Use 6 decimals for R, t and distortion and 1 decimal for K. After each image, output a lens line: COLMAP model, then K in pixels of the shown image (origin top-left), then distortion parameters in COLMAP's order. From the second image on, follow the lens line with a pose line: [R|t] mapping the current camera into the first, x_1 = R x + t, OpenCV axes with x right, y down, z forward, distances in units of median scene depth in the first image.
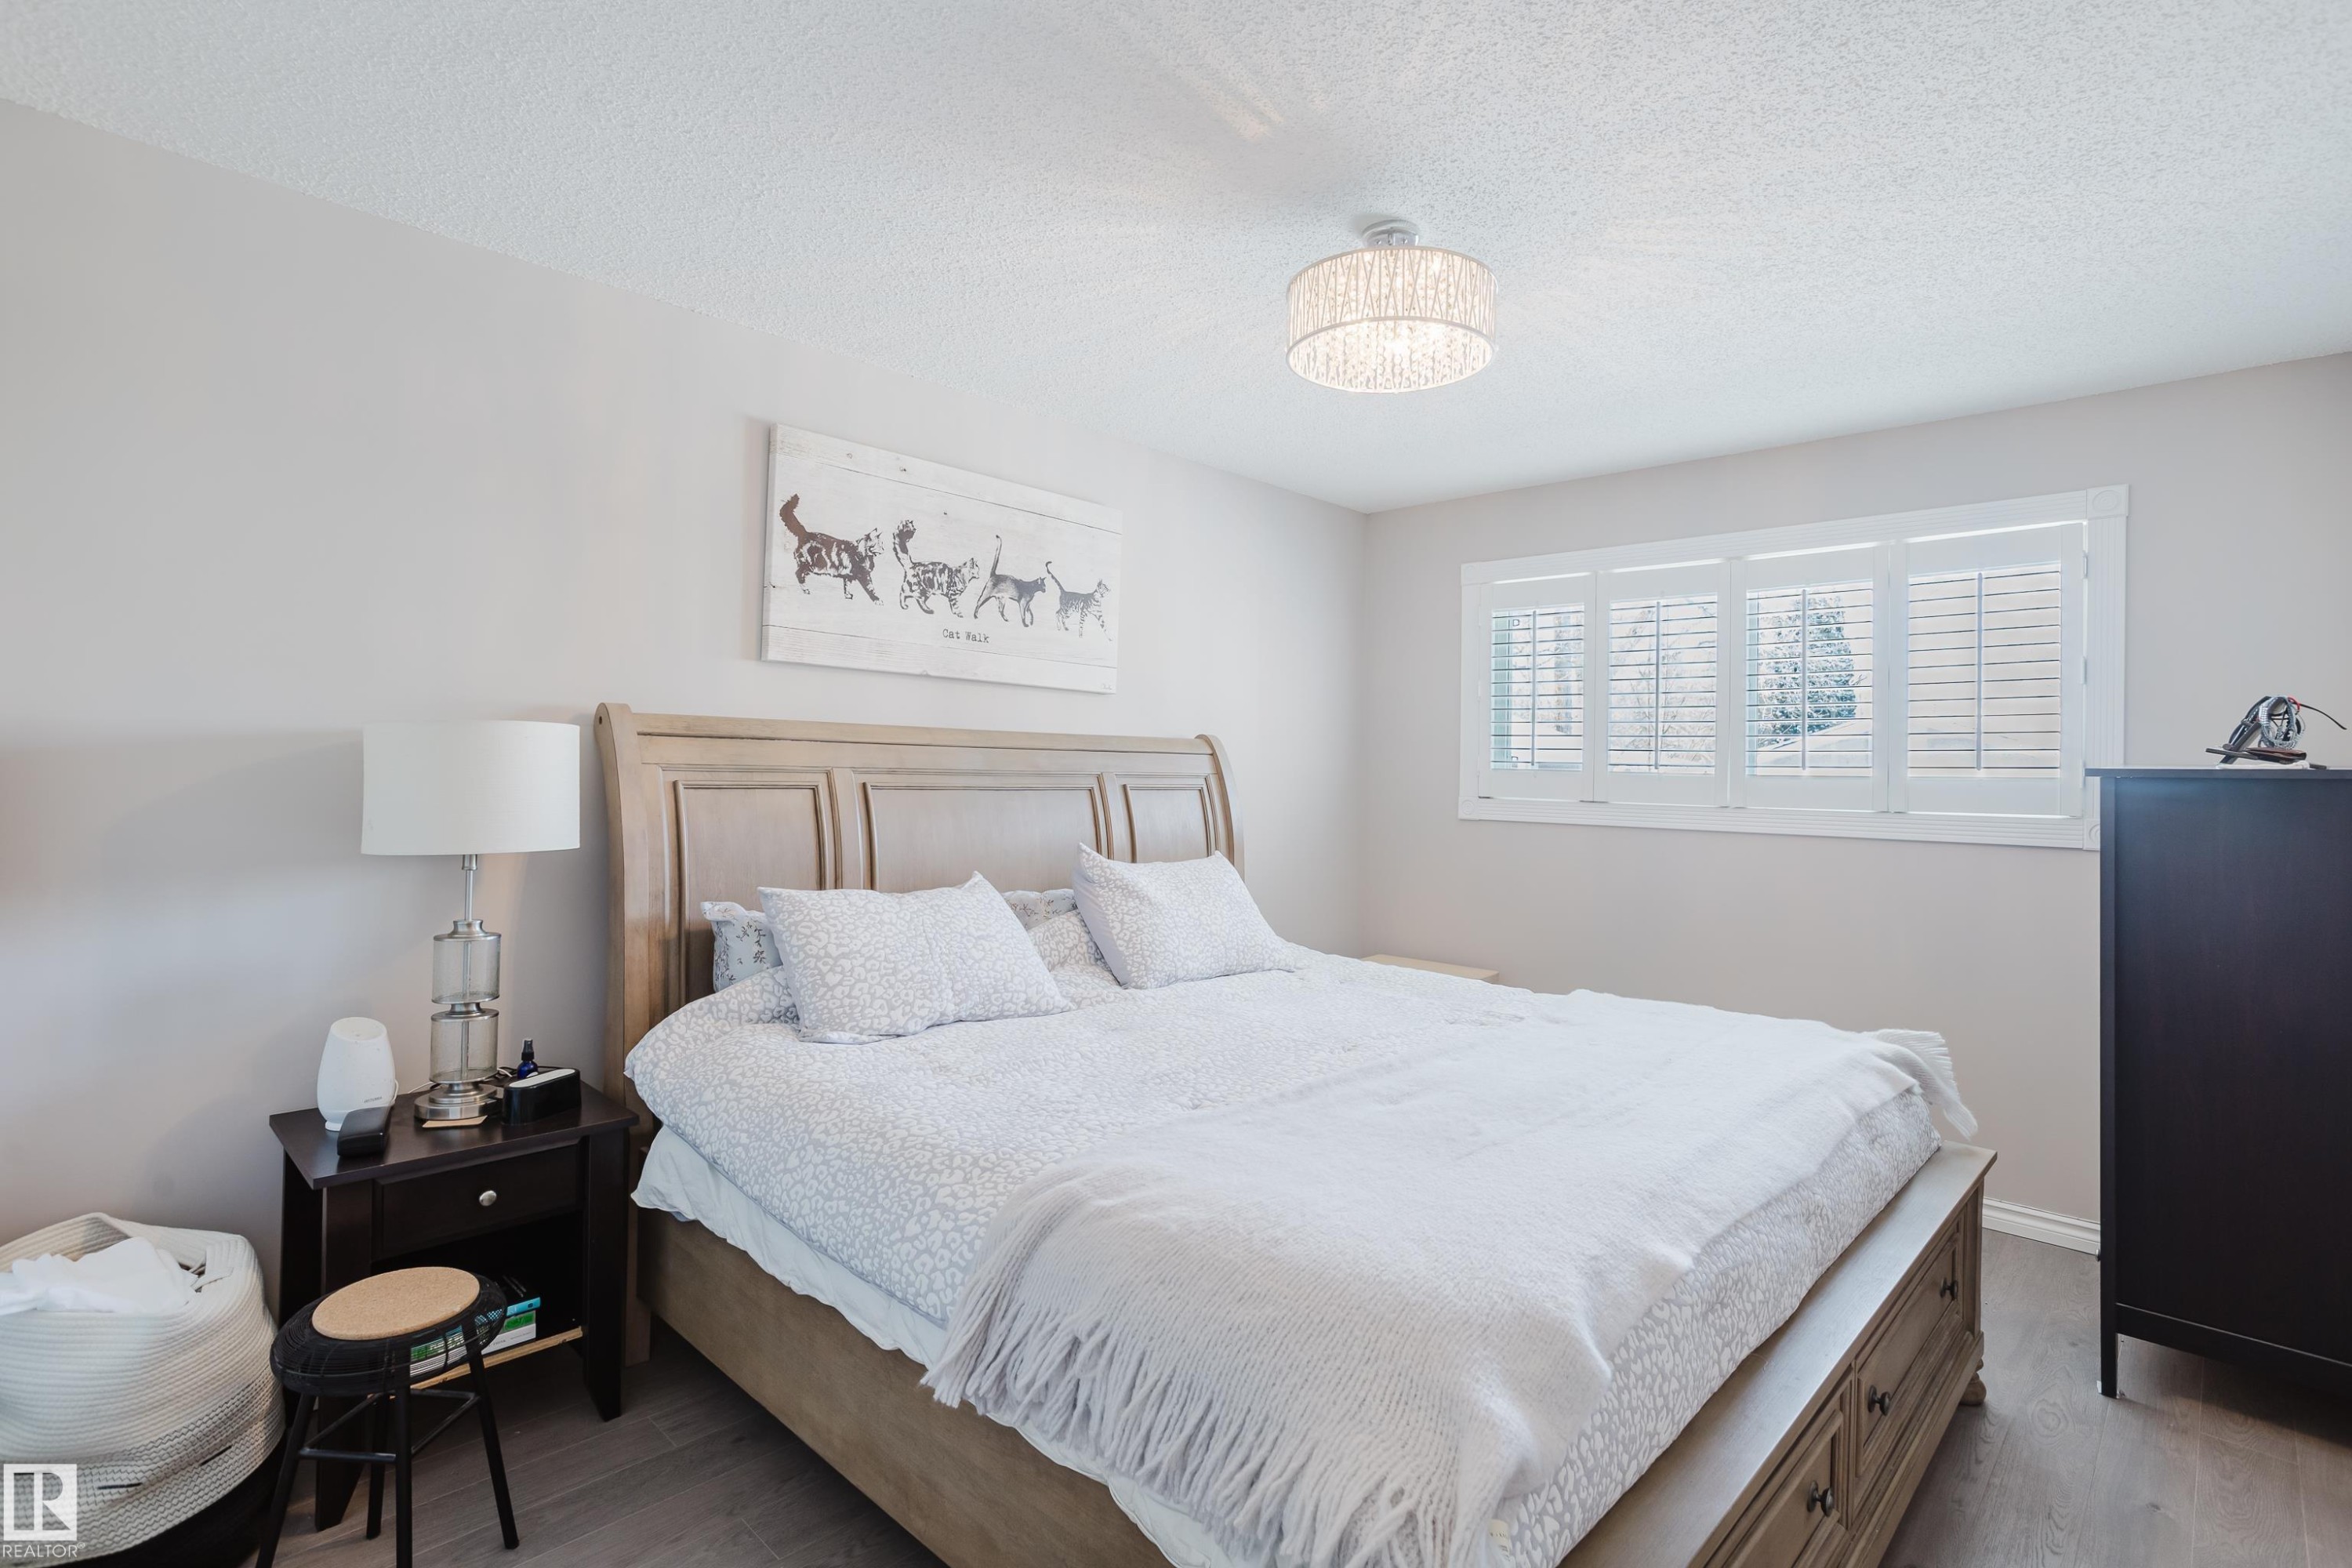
lens RADIAL K [[1168.6, 0, 1176.3], [0, 1168.6, 800.5], [0, 0, 1]] dist [-0.058065, 0.035937]
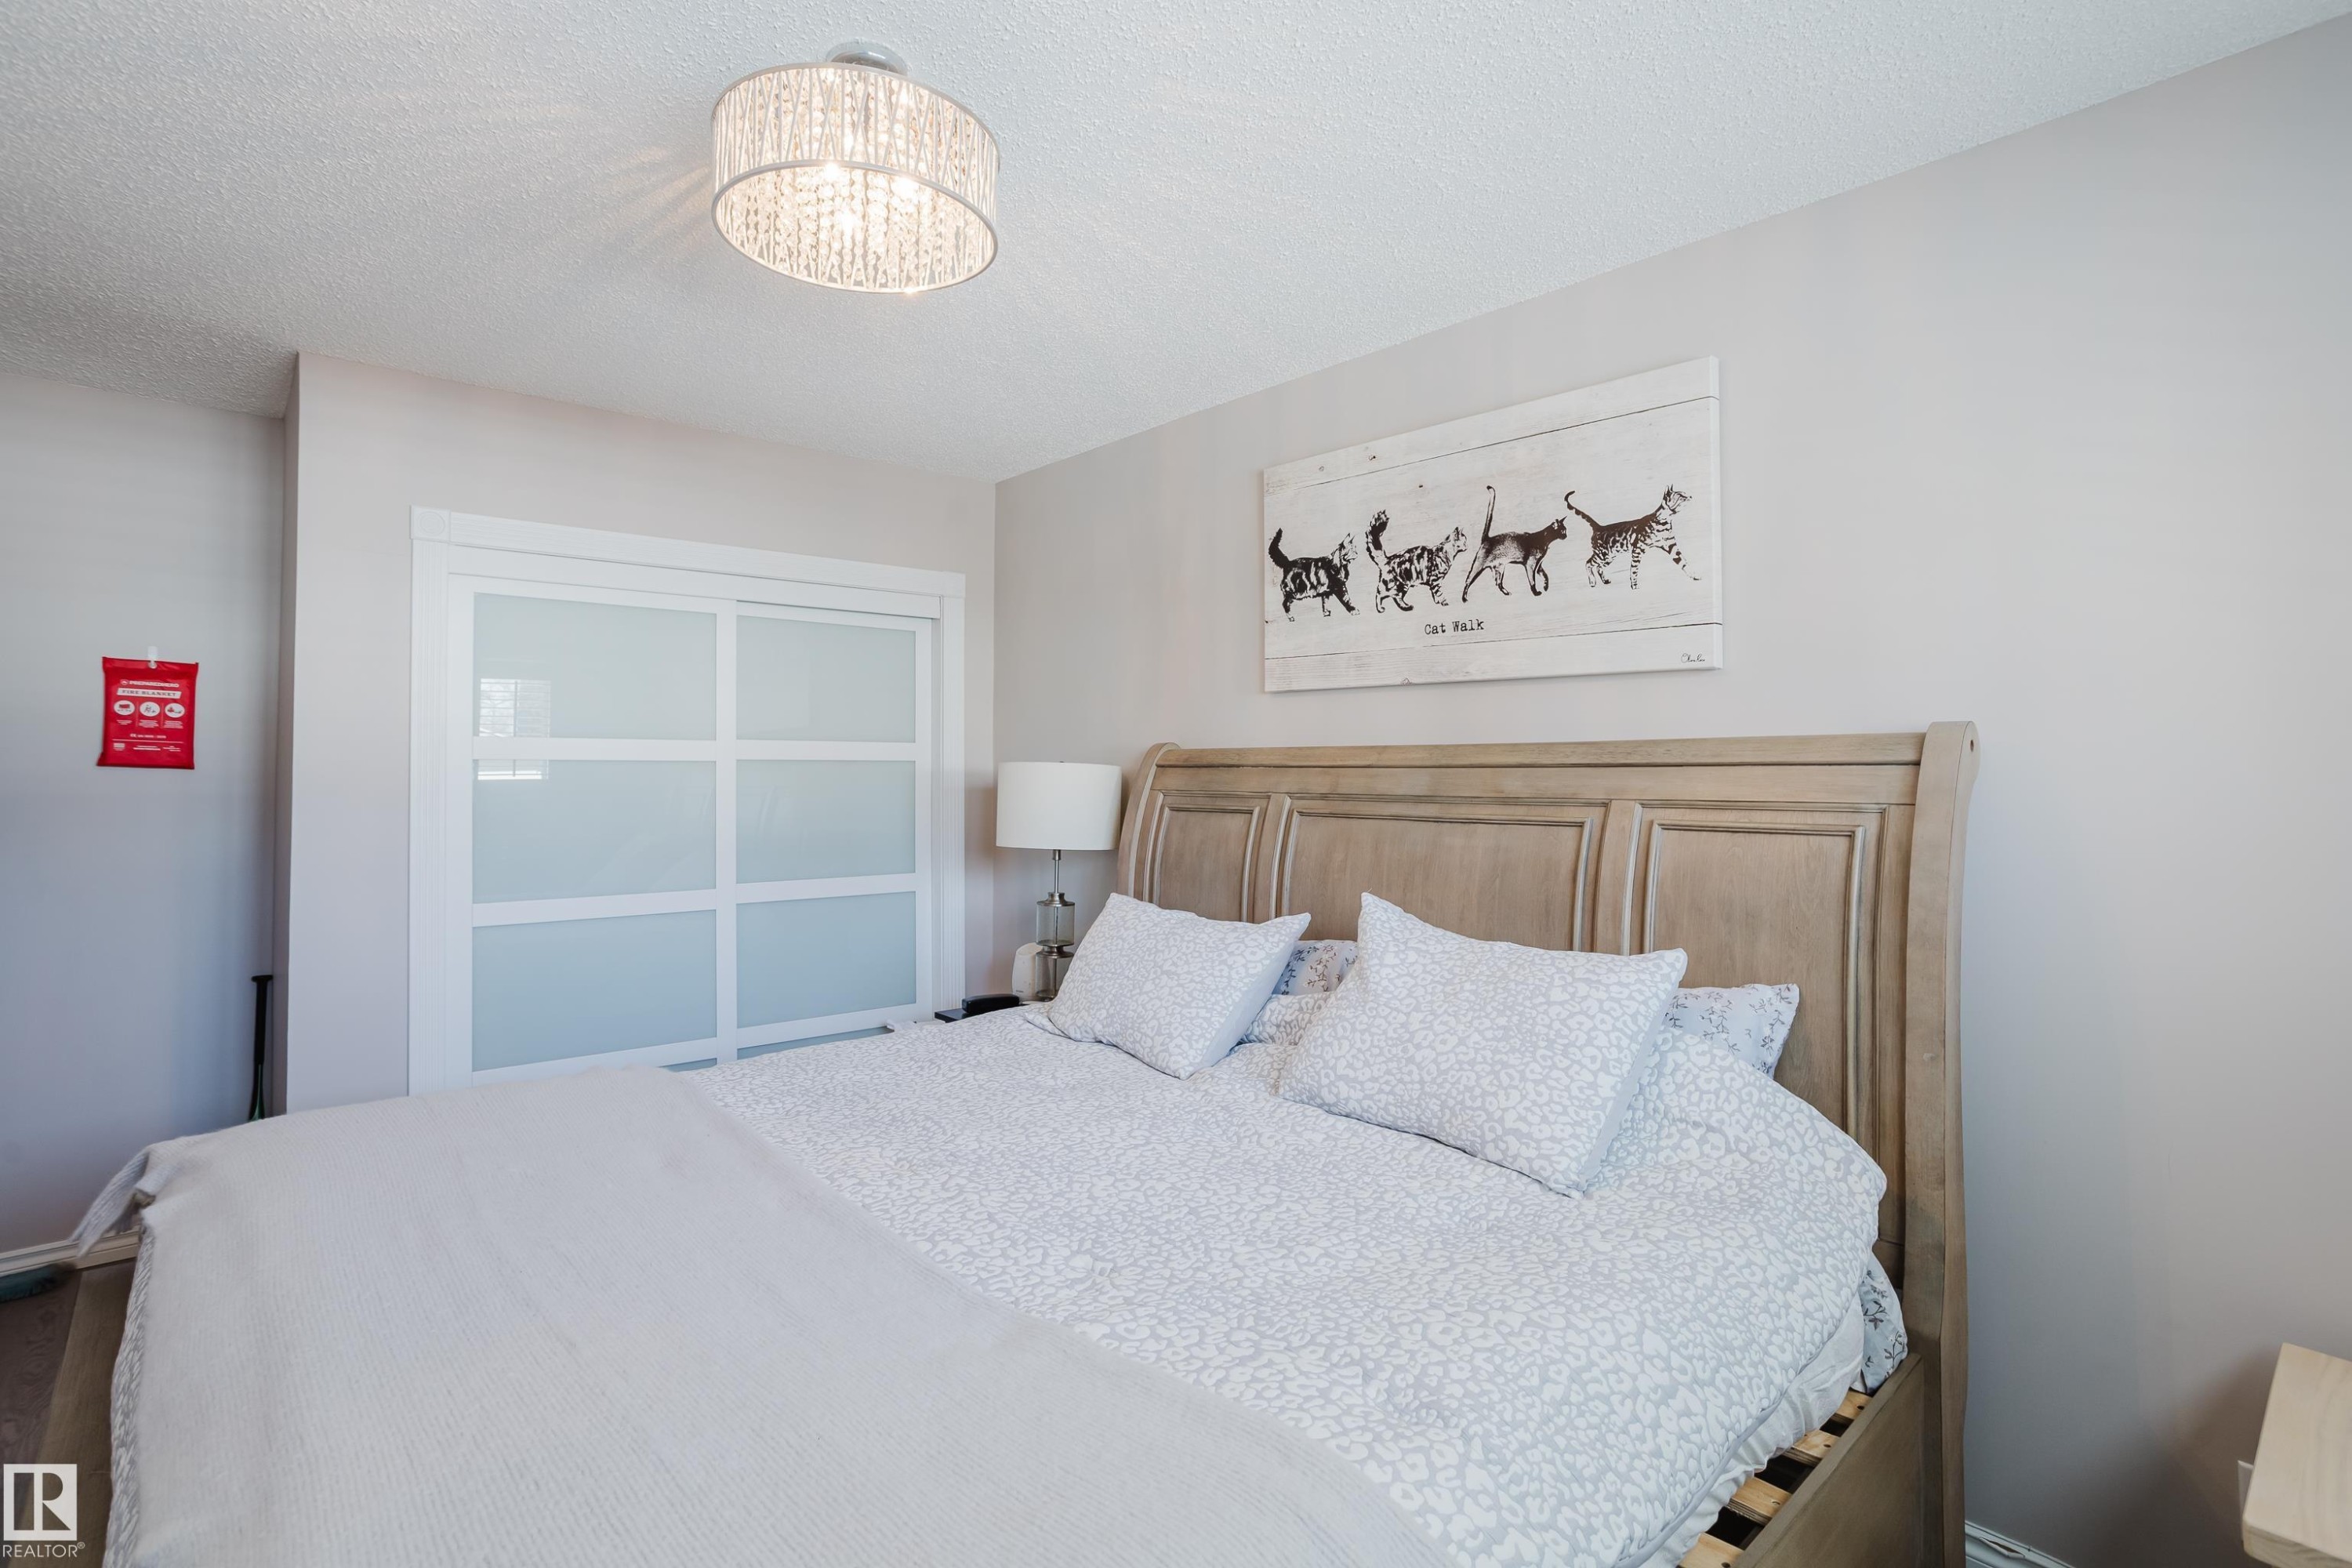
lens RADIAL K [[1168.6, 0, 1176.3], [0, 1168.6, 800.5], [0, 0, 1]] dist [-0.058065, 0.035937]
pose [[-0.087246, -0.016030, -0.996058, 0.641807], [-0.046366, 0.998852, -0.012014, -0.005517], [0.995107, 0.045136, -0.087889, 0.917136]]
